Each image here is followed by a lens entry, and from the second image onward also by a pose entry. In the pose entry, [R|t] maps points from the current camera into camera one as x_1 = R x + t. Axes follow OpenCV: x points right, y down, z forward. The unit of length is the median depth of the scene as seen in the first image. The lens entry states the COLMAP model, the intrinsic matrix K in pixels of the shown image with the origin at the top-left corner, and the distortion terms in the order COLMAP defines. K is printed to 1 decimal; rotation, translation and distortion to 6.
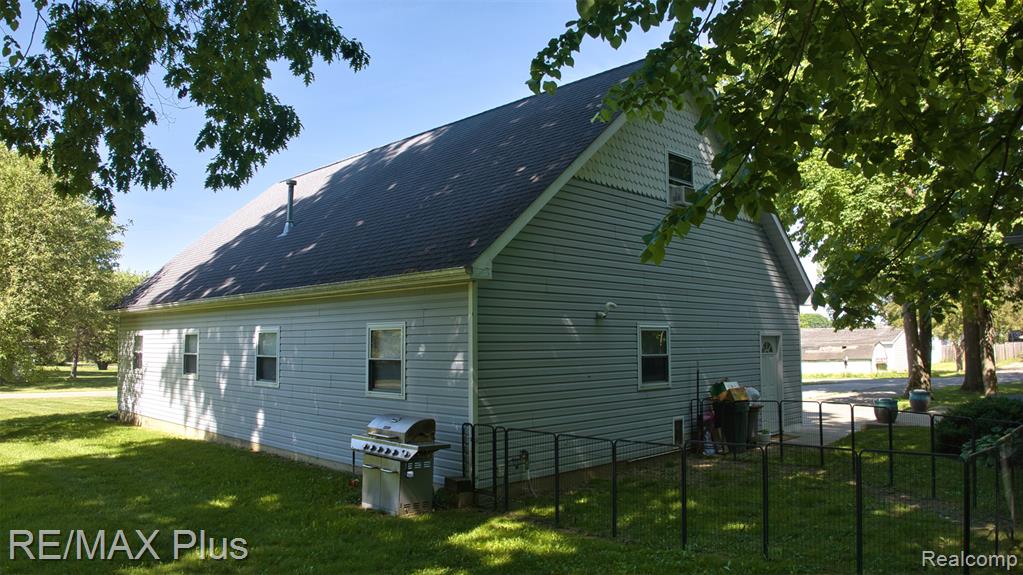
lens RADIAL K [[716.5, 0, 511.5], [0, 716.5, 287.5], [0, 0, 1]] dist [-0.096732, -0.020199]
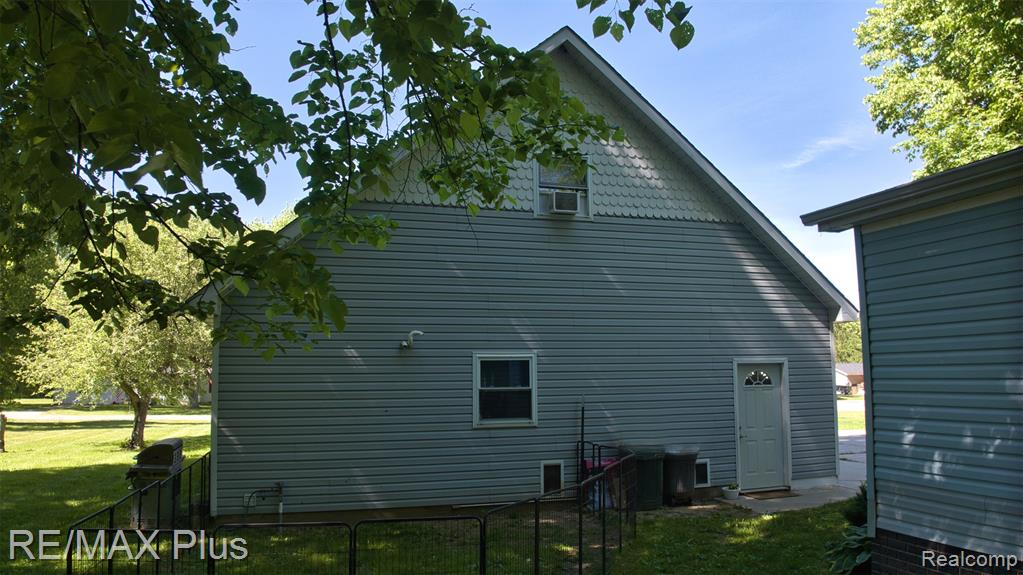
lens RADIAL K [[716.5, 0, 511.5], [0, 716.5, 287.5], [0, 0, 1]] dist [-0.096732, -0.020199]
pose [[0.884798, -0.054094, -0.462824, 0.610406], [0.039449, 0.998369, -0.041271, 0.007346], [0.464302, 0.018258, 0.885489, 0.219757]]
